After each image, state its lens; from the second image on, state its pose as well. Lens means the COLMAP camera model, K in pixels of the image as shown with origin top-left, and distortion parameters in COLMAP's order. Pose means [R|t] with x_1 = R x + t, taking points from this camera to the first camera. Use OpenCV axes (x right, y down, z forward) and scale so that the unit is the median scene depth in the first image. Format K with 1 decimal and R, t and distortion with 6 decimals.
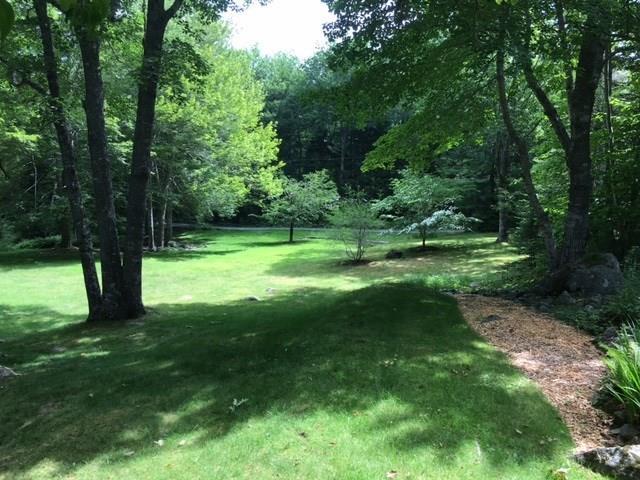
lens RADIAL K [[534.2, 0, 320.0], [0, 534.2, 240.0], [0, 0, 1]] dist [0.068097, -0.000086]
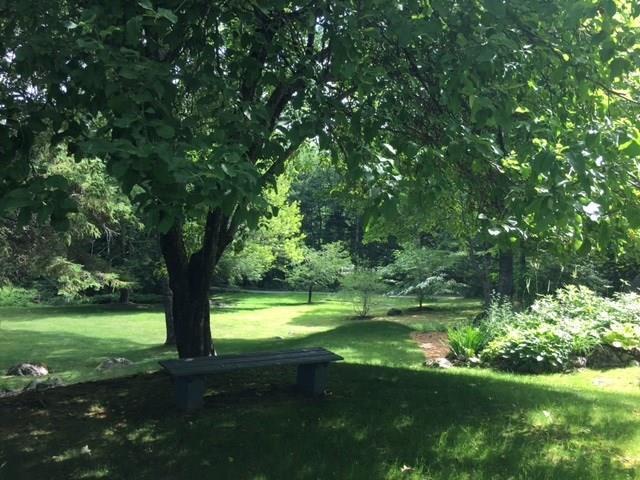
lens RADIAL K [[534.2, 0, 320.0], [0, 534.2, 240.0], [0, 0, 1]] dist [0.068097, -0.000086]
pose [[0.999070, 0.016186, -0.039969, 0.013791], [-0.021267, 0.991262, -0.130183, 0.021442], [0.037513, 0.130912, 0.990684, -0.180132]]
